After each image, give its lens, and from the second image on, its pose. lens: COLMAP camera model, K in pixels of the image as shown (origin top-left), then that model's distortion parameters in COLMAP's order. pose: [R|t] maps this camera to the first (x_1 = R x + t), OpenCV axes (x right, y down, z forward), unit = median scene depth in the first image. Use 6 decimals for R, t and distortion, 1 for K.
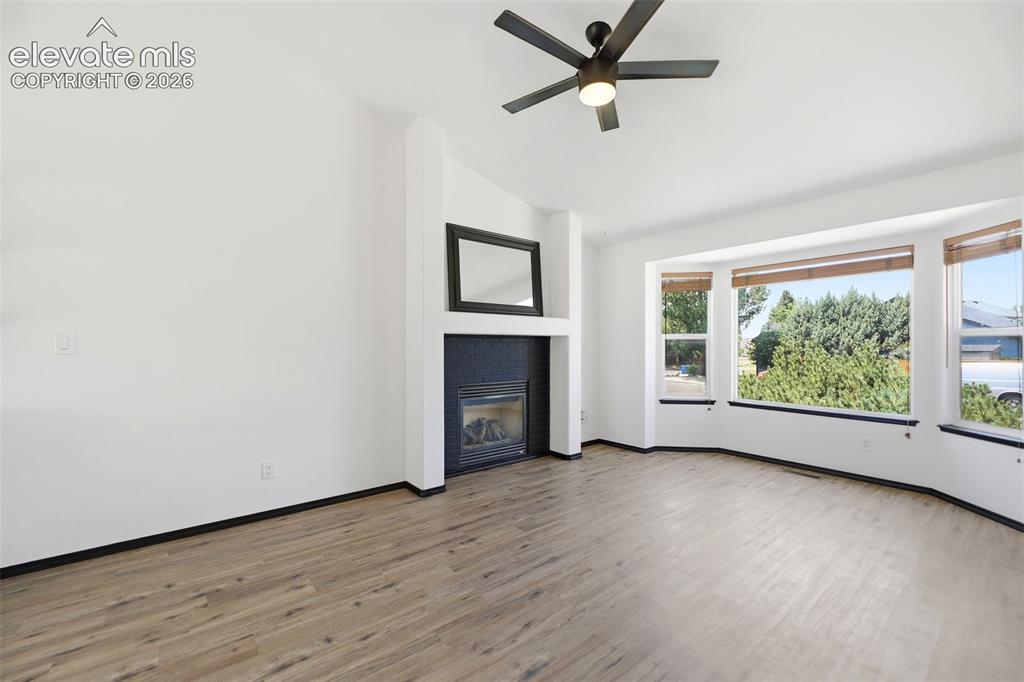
lens RADIAL K [[419.5, 0, 509.2], [0, 419.5, 345.0], [0, 0, 1]] dist [0.000817, -0.001740]
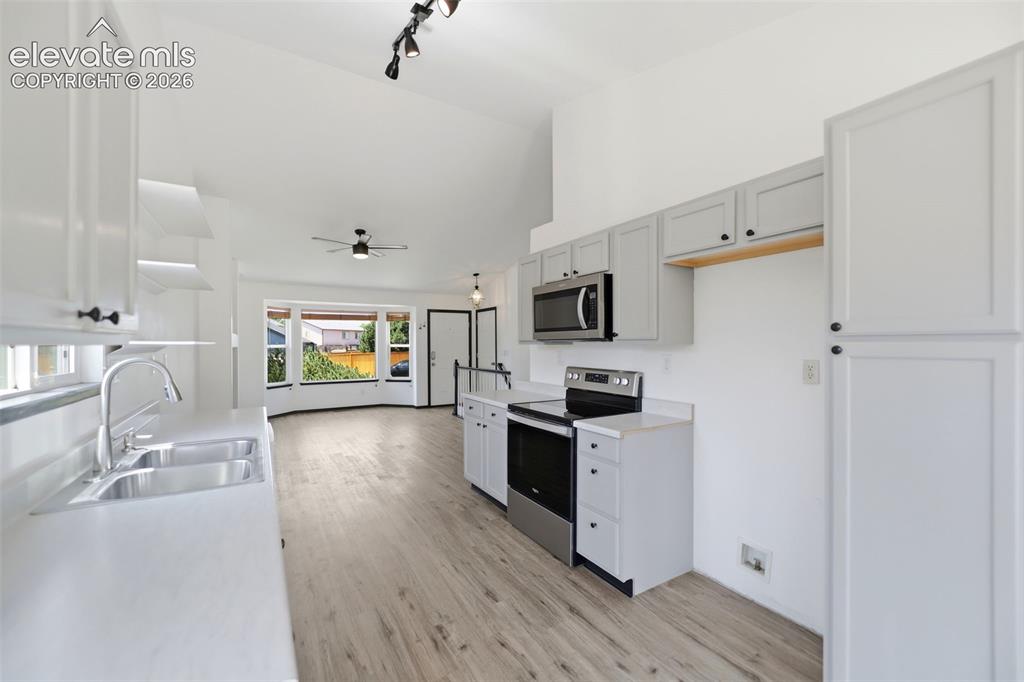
lens RADIAL K [[419.5, 0, 517.1], [0, 419.5, 341.0], [0, 0, 1]] dist [0.000817, -0.001740]
pose [[0.106755, 0.004920, 0.994273, -1.473638], [0.002688, 0.999983, -0.005236, -0.041156], [-0.994282, 0.003232, 0.106740, -0.134860]]
